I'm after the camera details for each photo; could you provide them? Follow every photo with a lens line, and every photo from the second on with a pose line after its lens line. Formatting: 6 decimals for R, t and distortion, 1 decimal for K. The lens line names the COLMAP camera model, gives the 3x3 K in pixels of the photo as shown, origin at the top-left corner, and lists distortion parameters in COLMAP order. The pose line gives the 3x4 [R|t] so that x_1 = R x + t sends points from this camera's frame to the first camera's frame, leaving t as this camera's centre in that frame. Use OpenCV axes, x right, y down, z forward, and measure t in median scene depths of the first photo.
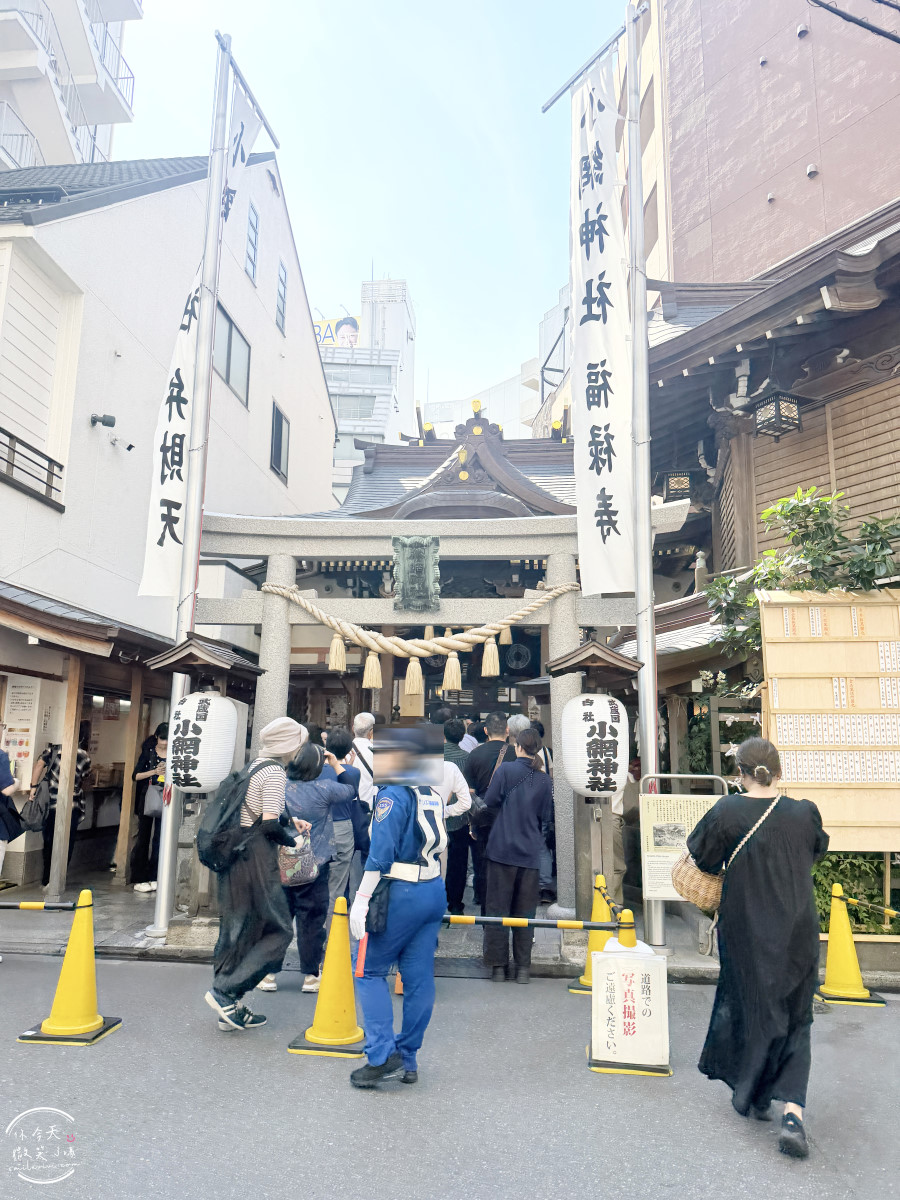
lens RADIAL K [[844.6, 0, 445.0], [0, 844.6, 612.3], [0, 0, 1]] dist [0.067451, -0.101888]
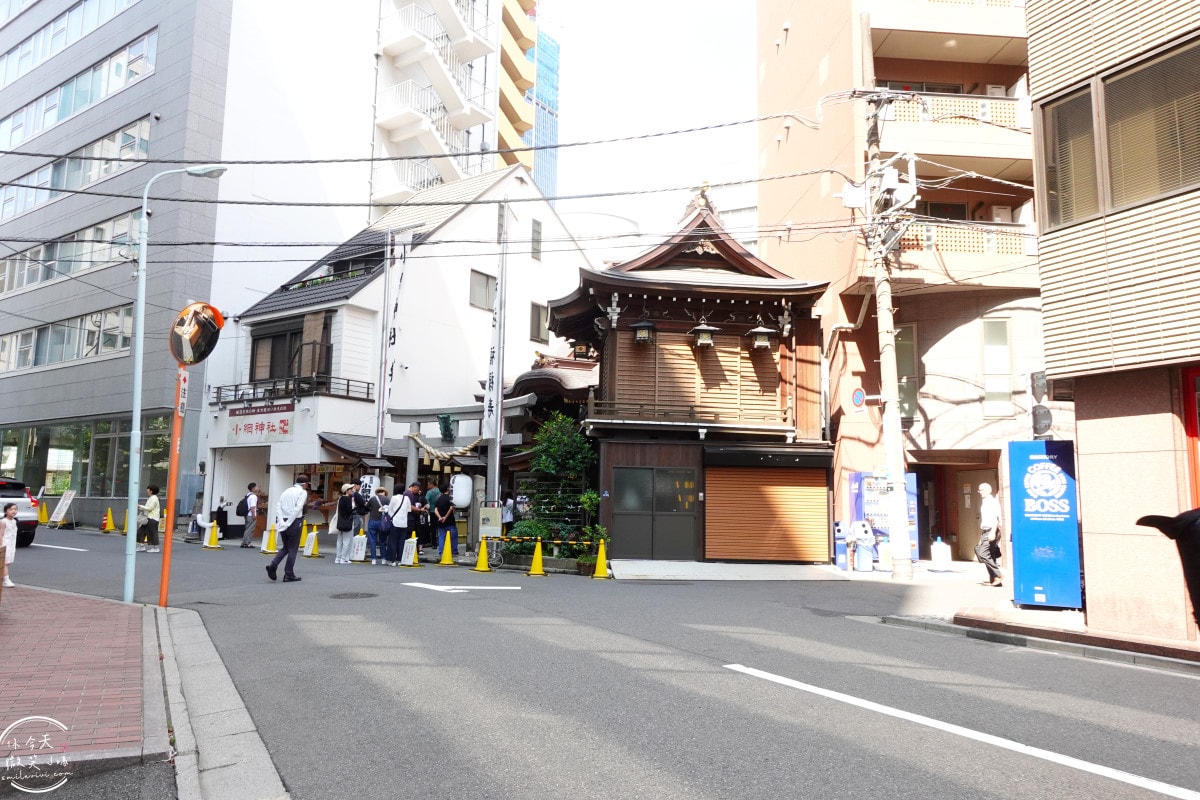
lens RADIAL K [[829.3, 0, 596.9], [0, 829.3, 399.0], [0, 0, 1]] dist [0.003940, -0.000112]
pose [[0.871273, -0.061212, -0.486967, 1.665207], [0.081644, 0.996444, 0.020822, -0.152047], [0.483961, -0.057900, 0.873172, -1.062729]]
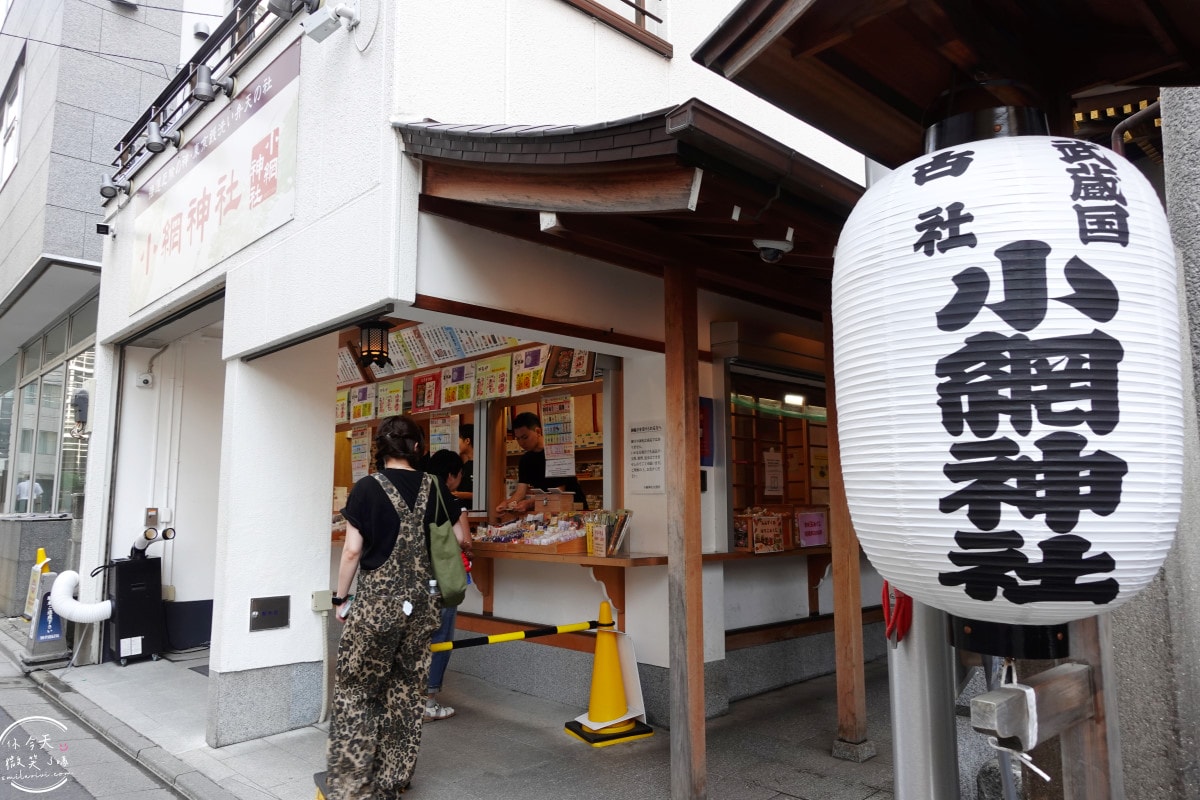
lens RADIAL K [[829.3, 0, 596.9], [0, 829.3, 399.0], [0, 0, 1]] dist [0.003940, -0.000112]
pose [[0.749390, -0.099822, -0.654561, -0.190979], [0.128235, 0.991734, -0.004429, 0.123543], [0.649593, -0.080618, 0.755996, 0.664210]]
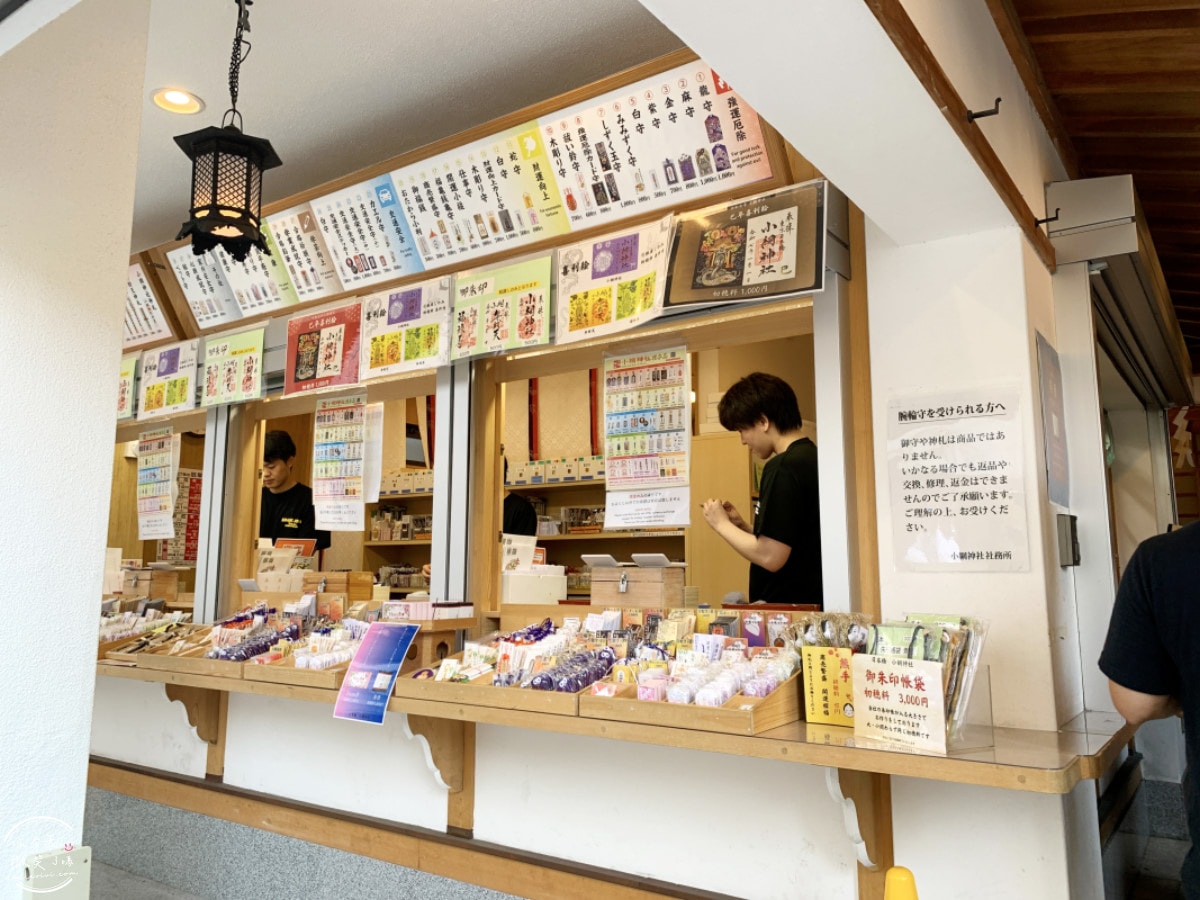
lens RADIAL K [[908.2, 0, 604.4], [0, 908.2, 433.3], [0, 0, 1]] dist [0.035000, -0.048322]
pose [[0.868733, -0.086467, -0.487675, -0.546878], [0.097568, 0.995225, -0.002654, 0.145865], [0.485576, -0.045276, 0.873021, 0.872659]]
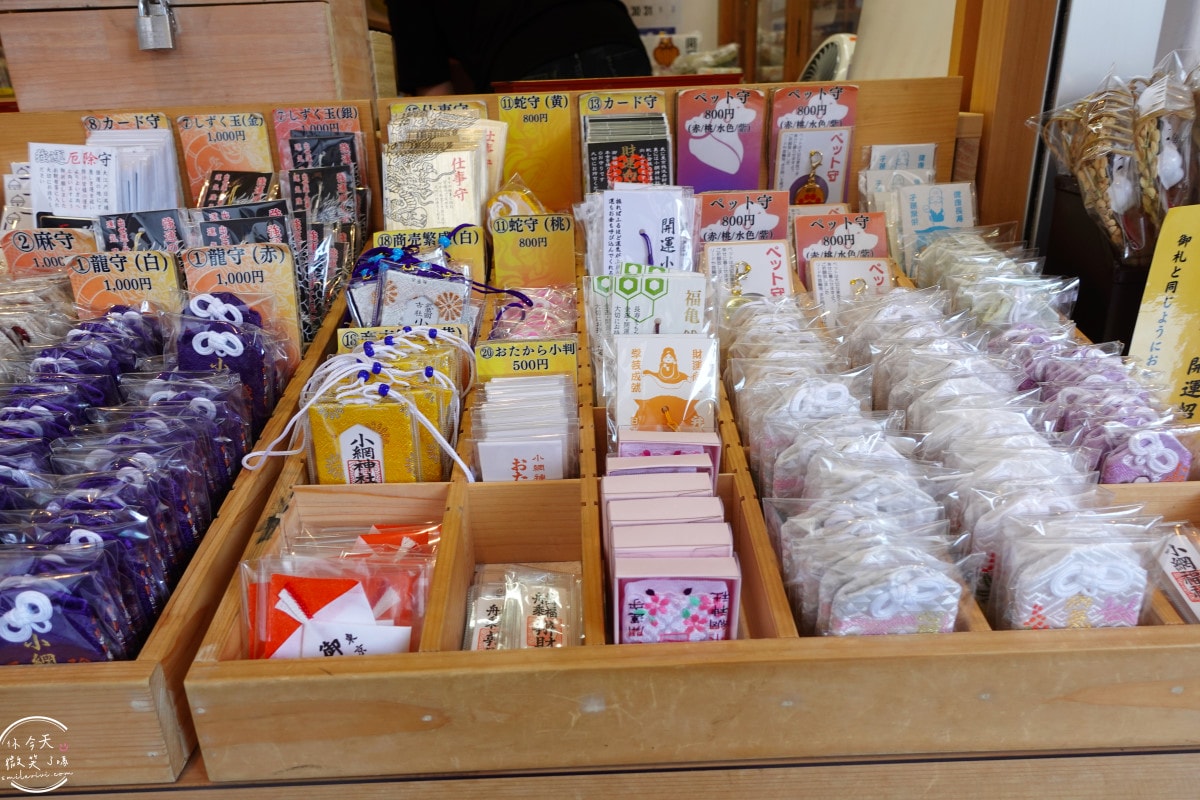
lens RADIAL K [[829.3, 0, 596.9], [0, 829.3, 399.0], [0, 0, 1]] dist [0.003940, -0.000112]
pose [[0.993557, -0.083746, 0.076366, -0.686827], [0.031854, 0.852978, 0.520975, 0.195929], [-0.108768, -0.515185, 0.850149, 1.092664]]
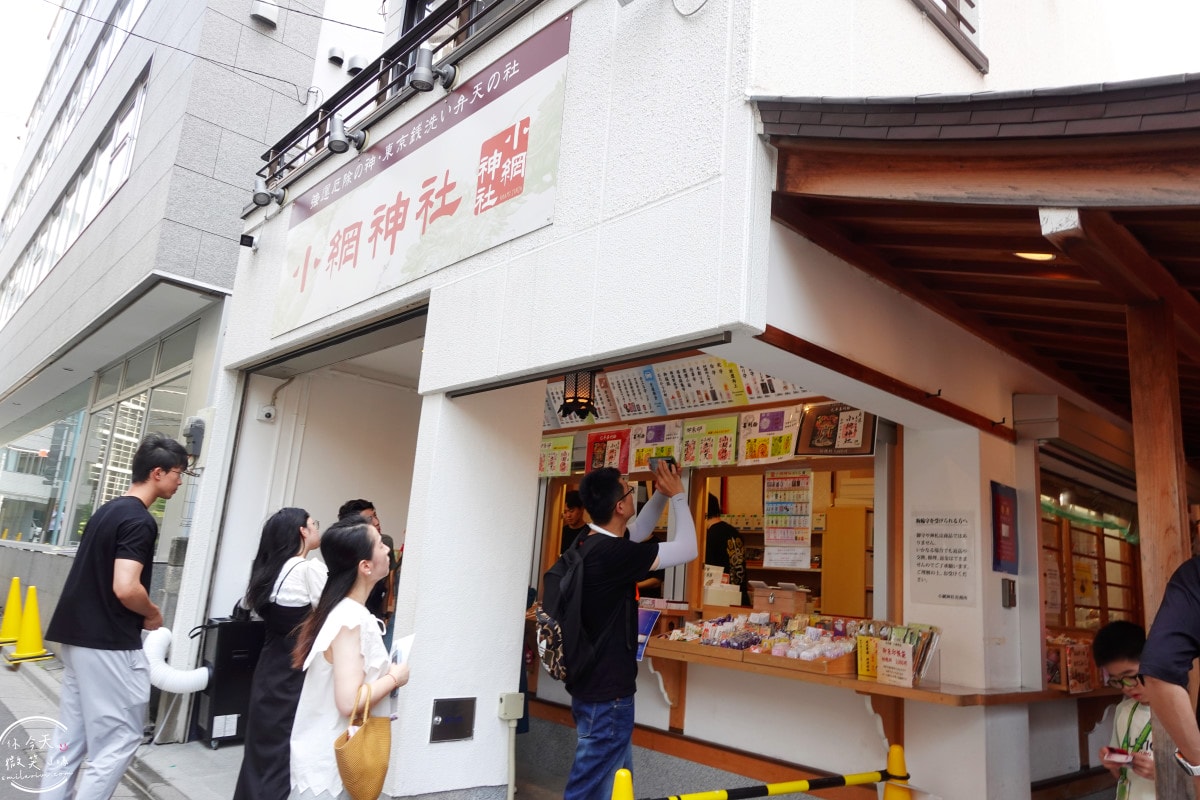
lens RADIAL K [[829.3, 0, 596.9], [0, 829.3, 399.0], [0, 0, 1]] dist [0.003940, -0.000112]
pose [[0.737715, -0.098675, -0.667862, -0.398111], [0.050256, 0.994543, -0.091428, 0.109960], [0.673239, 0.033884, 0.738648, 0.652910]]
